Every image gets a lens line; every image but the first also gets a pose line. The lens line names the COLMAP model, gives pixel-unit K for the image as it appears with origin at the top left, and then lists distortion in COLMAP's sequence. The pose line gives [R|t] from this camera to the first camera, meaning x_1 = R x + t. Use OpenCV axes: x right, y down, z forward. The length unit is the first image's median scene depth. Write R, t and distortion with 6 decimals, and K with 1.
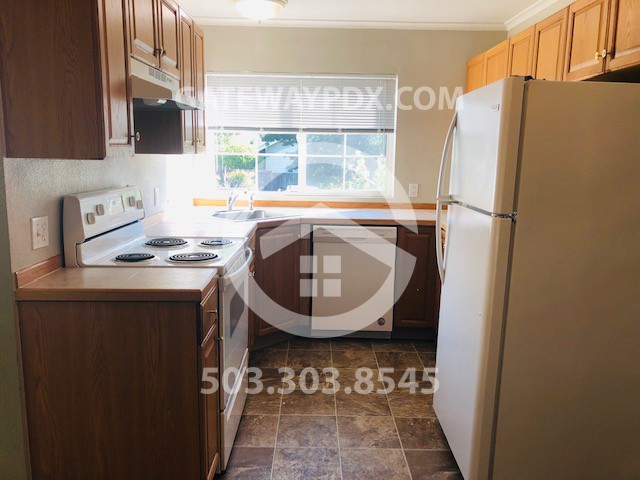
lens RADIAL K [[532.3, 0, 325.5], [0, 532.3, 237.3], [0, 0, 1]] dist [0.010573, -0.000015]
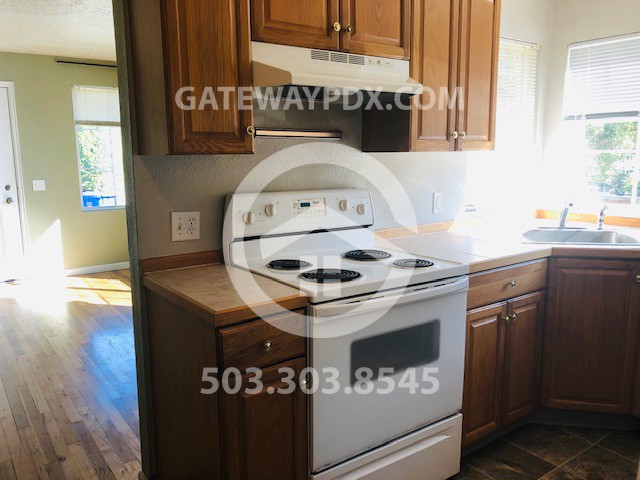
lens RADIAL K [[532.3, 0, 325.5], [0, 532.3, 237.3], [0, 0, 1]] dist [0.010573, -0.000015]
pose [[0.579253, 0.102655, -0.808658, 0.232827], [-0.112147, 0.992641, 0.045677, -0.033794], [0.807396, 0.064230, 0.586503, 0.299288]]
